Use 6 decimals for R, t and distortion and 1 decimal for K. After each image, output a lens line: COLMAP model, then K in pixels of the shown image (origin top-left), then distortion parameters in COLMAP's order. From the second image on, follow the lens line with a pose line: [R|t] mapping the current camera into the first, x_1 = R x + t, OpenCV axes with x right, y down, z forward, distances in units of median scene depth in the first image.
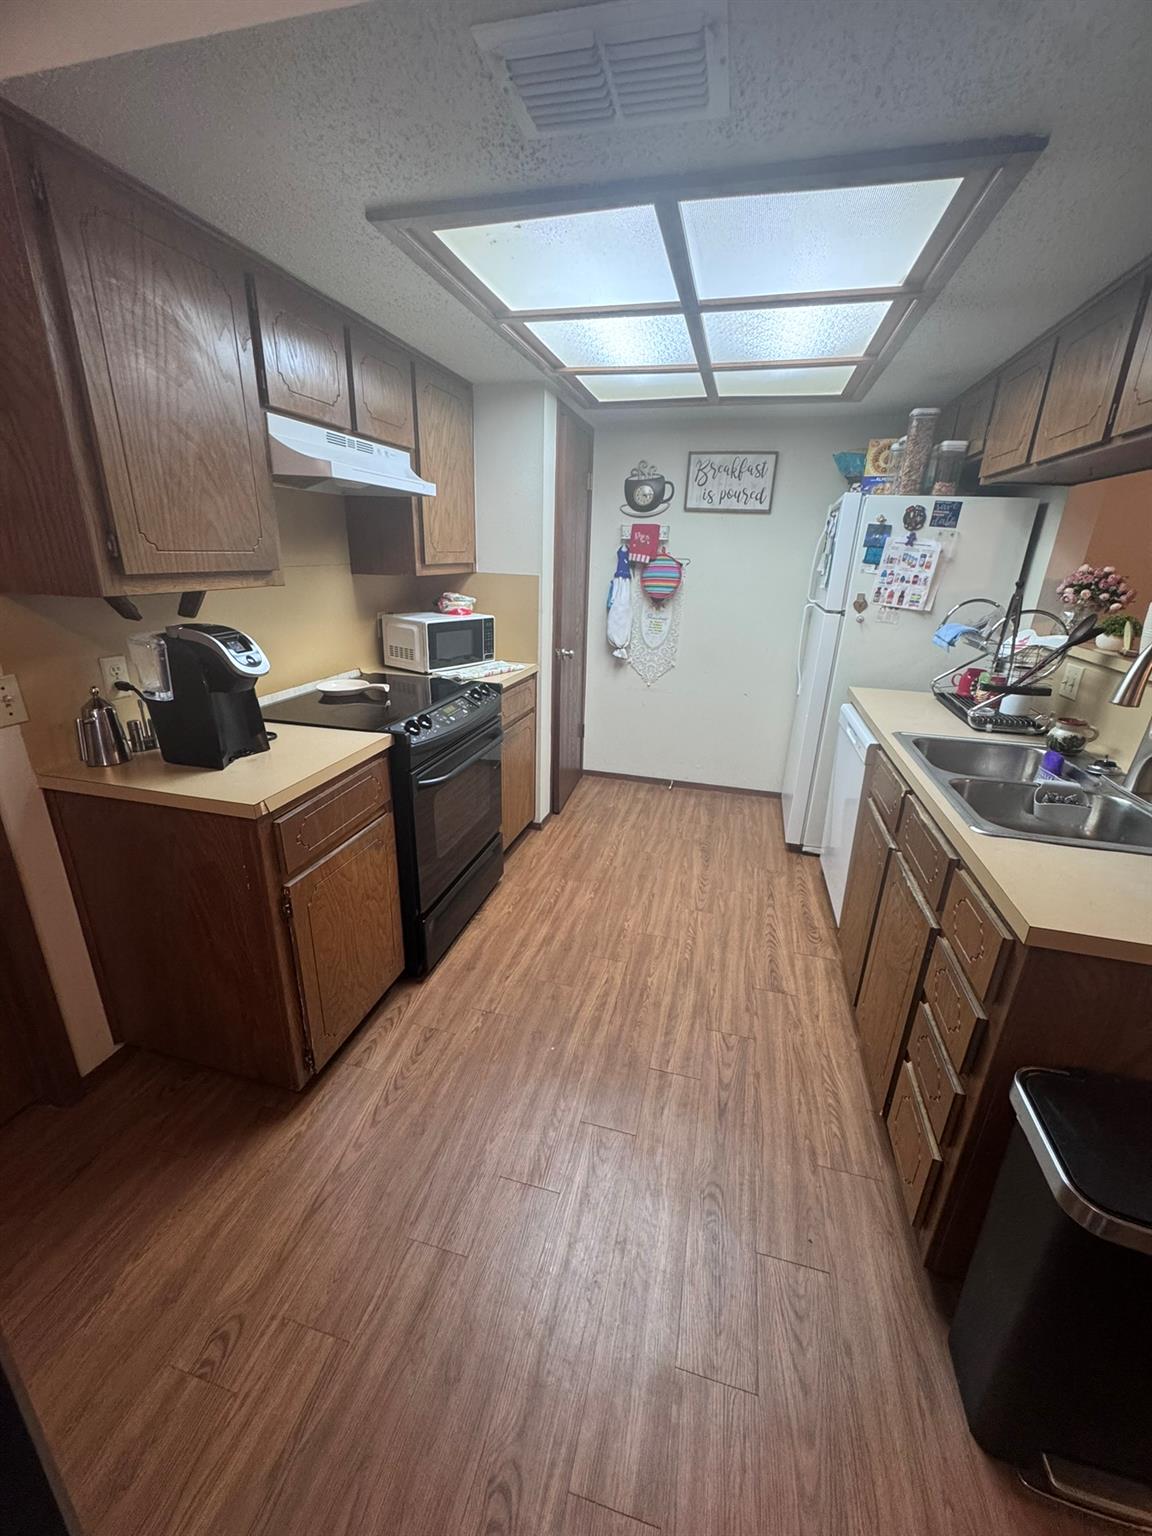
lens RADIAL K [[613.0, 0, 574.9], [0, 613.0, 768.4], [0, 0, 1]] dist [-0.005534, 0.000755]
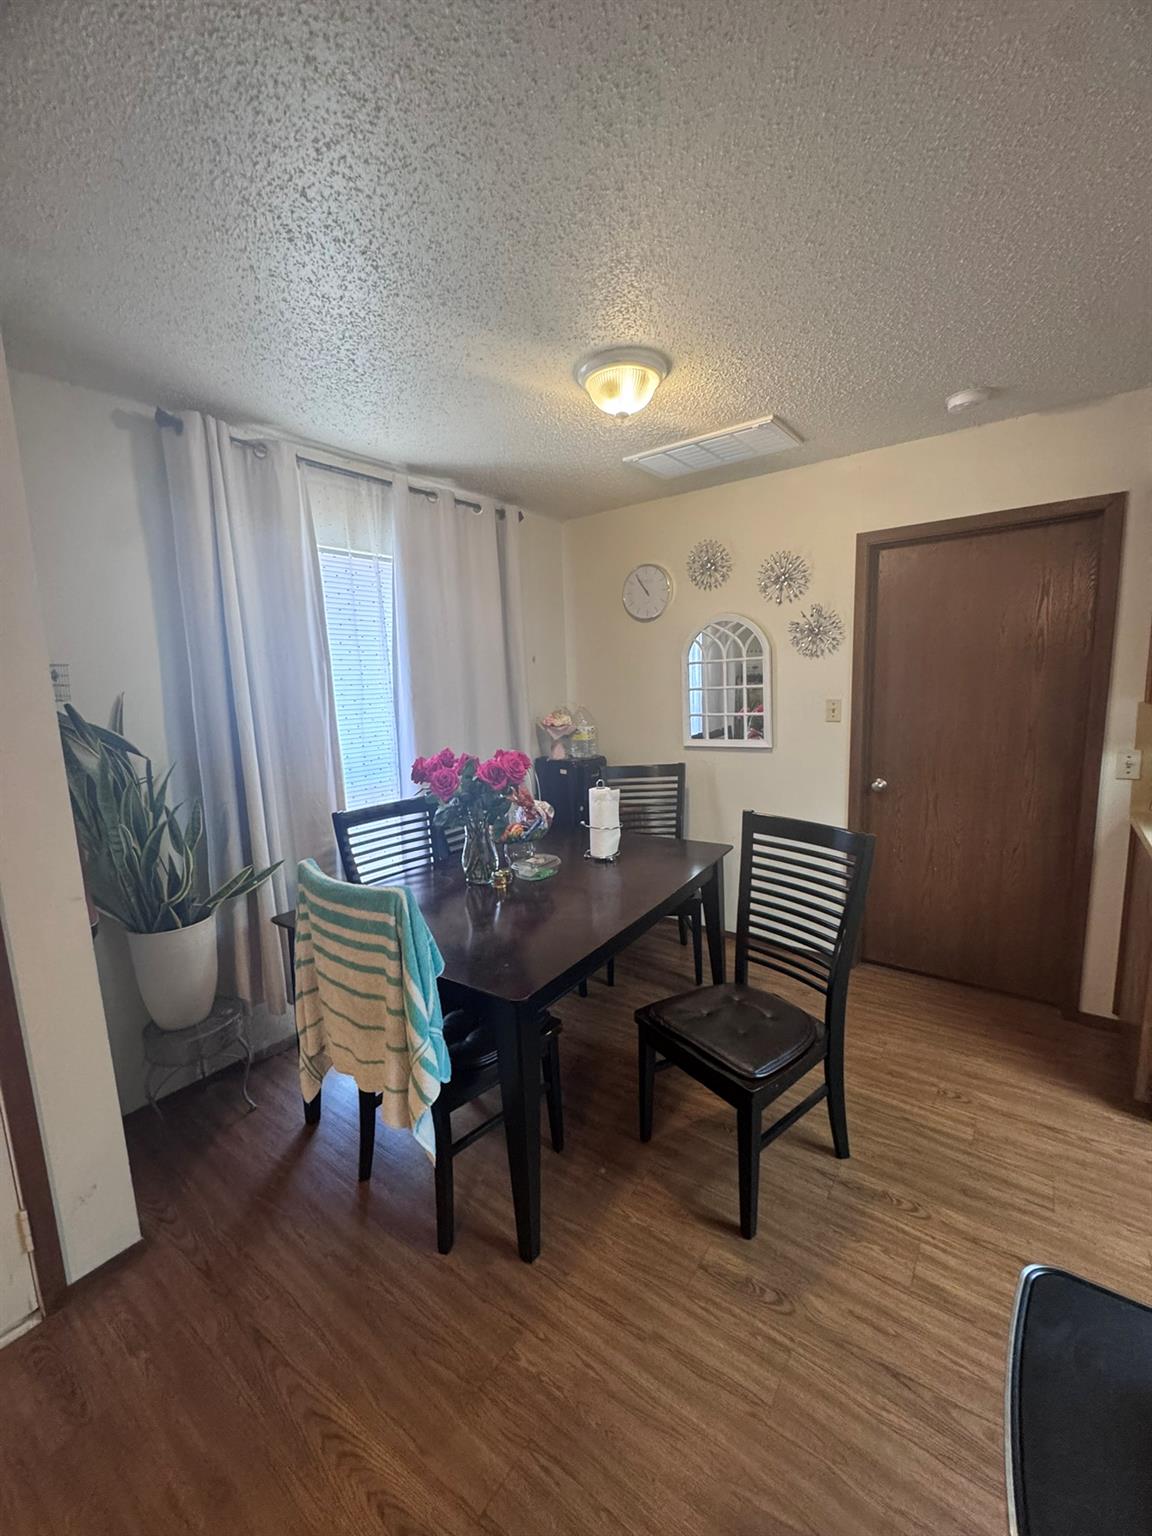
lens RADIAL K [[613.0, 0, 571.7], [0, 613.0, 764.6], [0, 0, 1]] dist [-0.005534, 0.000755]
pose [[-0.379401, 0.109175, -0.918769, 1.521647], [-0.288201, 0.929666, 0.229481, -0.068676], [0.879202, 0.351855, -0.321251, 0.250004]]
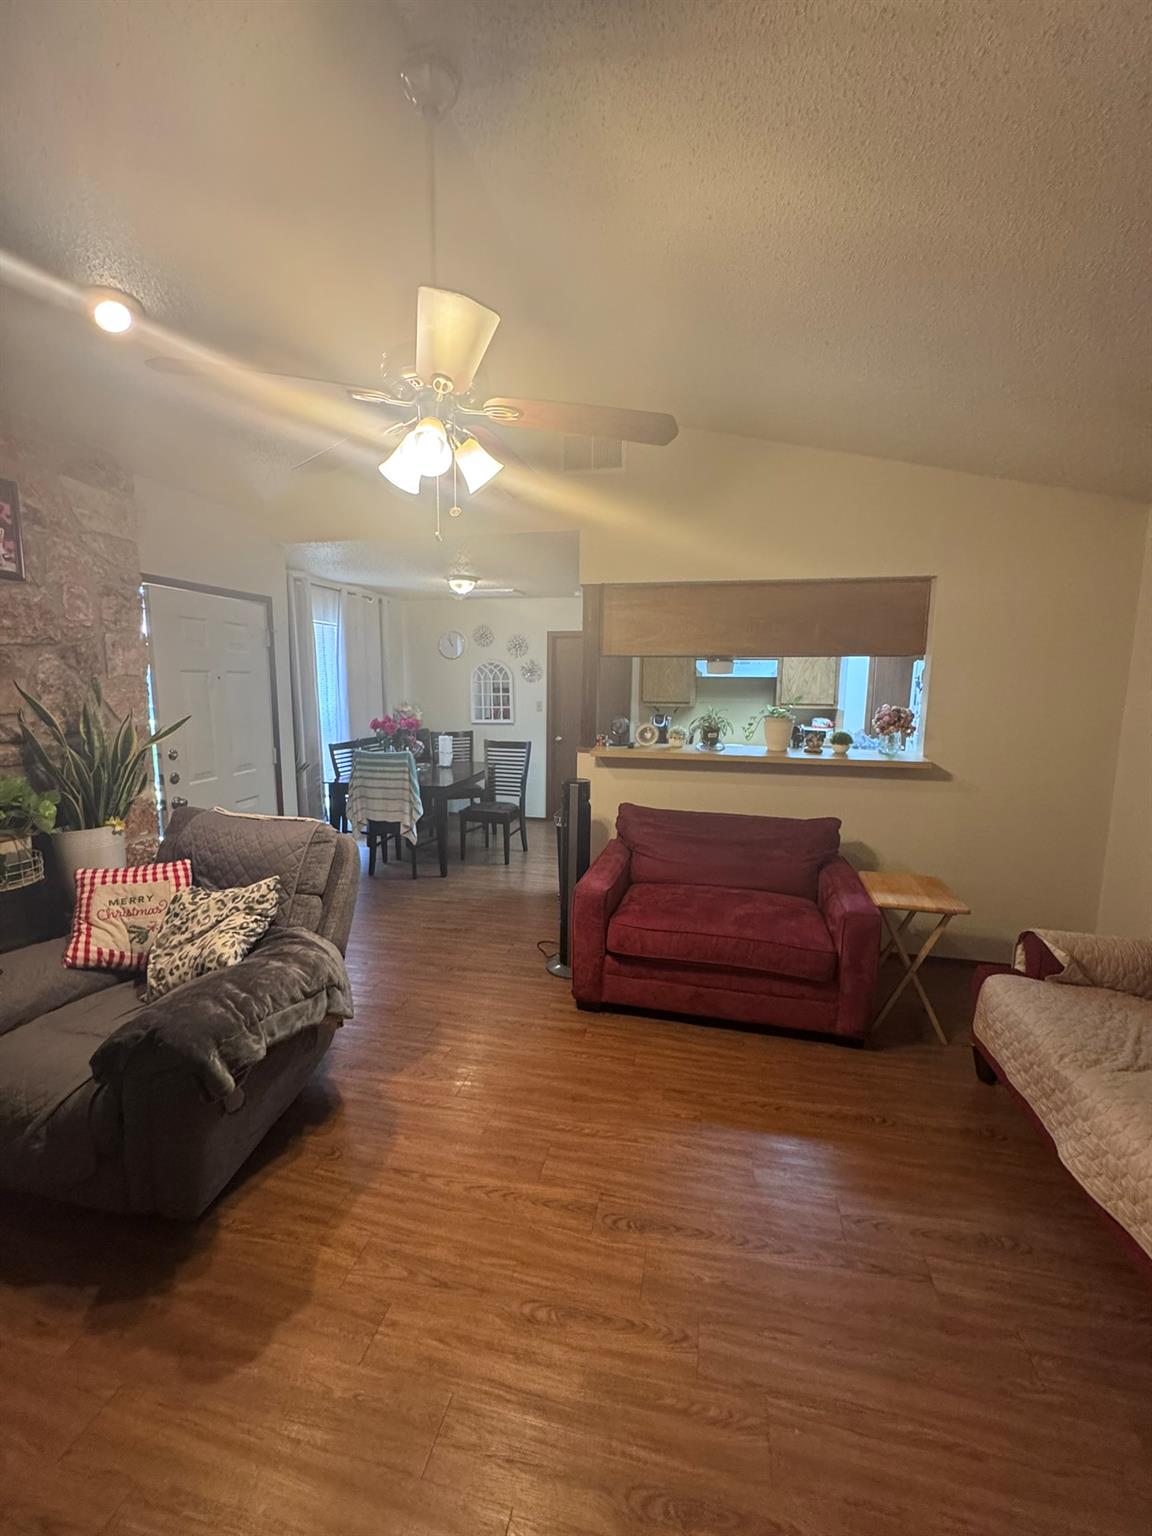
lens RADIAL K [[613.0, 0, 575.8], [0, 613.0, 770.7], [0, 0, 1]] dist [-0.005534, 0.000755]
pose [[0.043354, 0.108467, -0.993154, 3.832117], [-0.343028, 0.935271, 0.087171, -0.061800], [0.938324, 0.336901, 0.077755, 0.353597]]
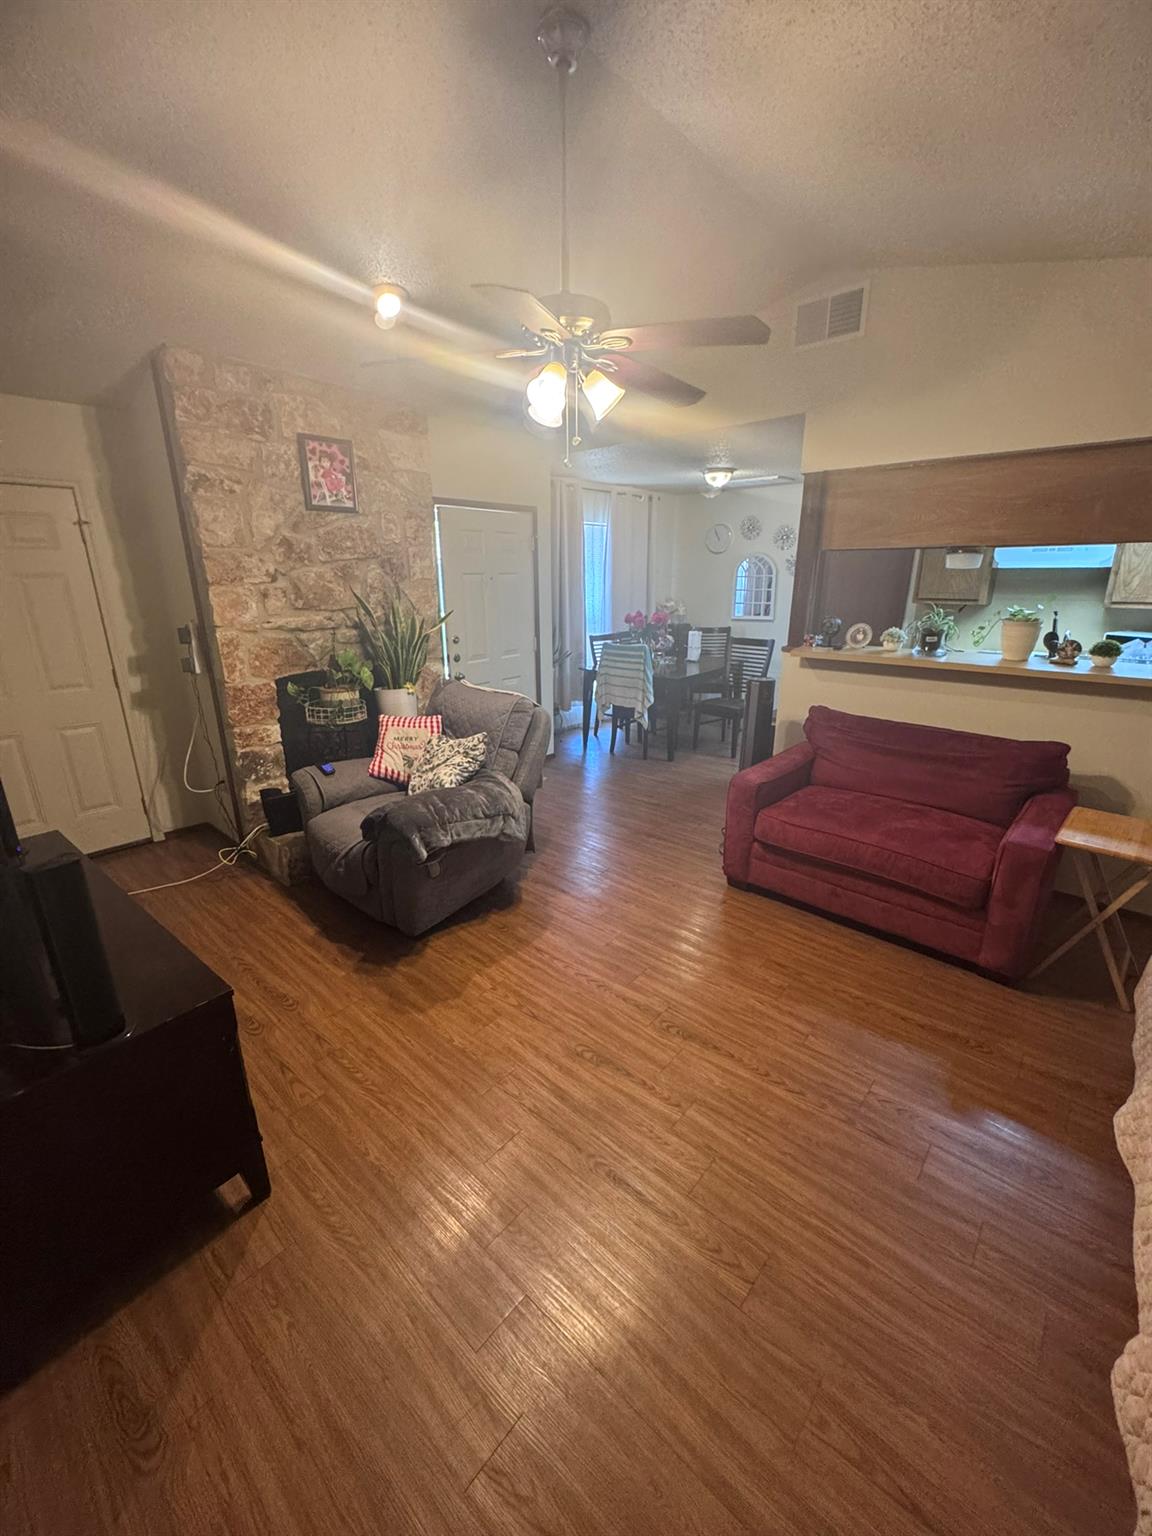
lens RADIAL K [[613.0, 0, 577.2], [0, 613.0, 772.4], [0, 0, 1]] dist [-0.005534, 0.000755]
pose [[-0.443676, 0.246804, -0.861533, 3.997463], [-0.310000, 0.859721, 0.405930, -0.246405], [0.840864, 0.447177, -0.304929, 0.800200]]
